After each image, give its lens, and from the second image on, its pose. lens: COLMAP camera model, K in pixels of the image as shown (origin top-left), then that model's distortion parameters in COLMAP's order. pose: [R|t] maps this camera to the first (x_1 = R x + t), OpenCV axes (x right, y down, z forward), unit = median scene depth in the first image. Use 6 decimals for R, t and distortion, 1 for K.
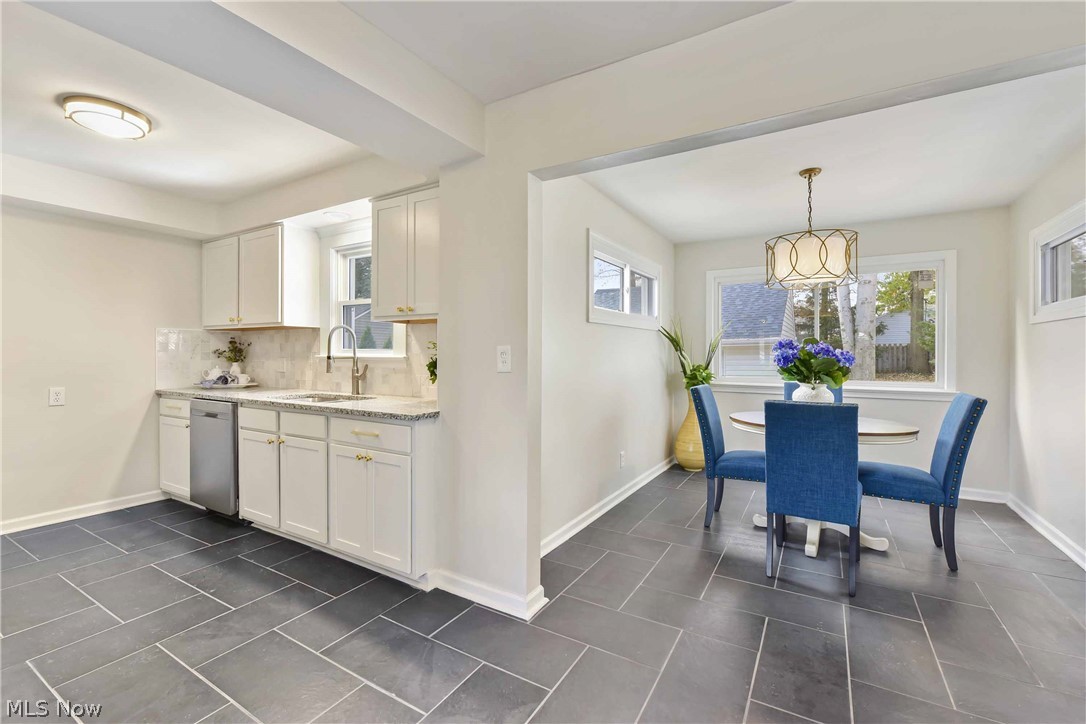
lens RADIAL K [[469.3, 0, 548.0], [0, 469.3, 354.6], [0, 0, 1]] dist [-0.000173, -0.000636]
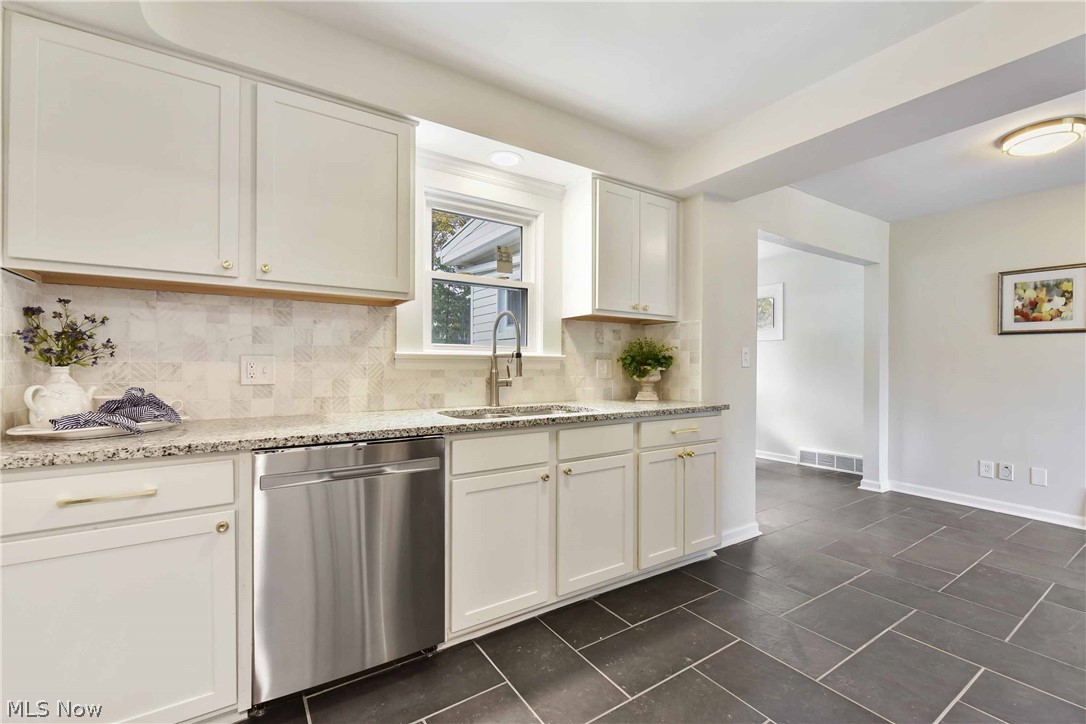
lens RADIAL K [[469.3, 0, 543.5], [0, 469.3, 364.2], [0, 0, 1]] dist [-0.000173, -0.000636]
pose [[0.430101, -0.000379, 0.902780, -1.038529], [0.000831, 1.000000, 0.000024, 0.018572], [-0.902780, 0.000740, 0.430102, 0.613668]]
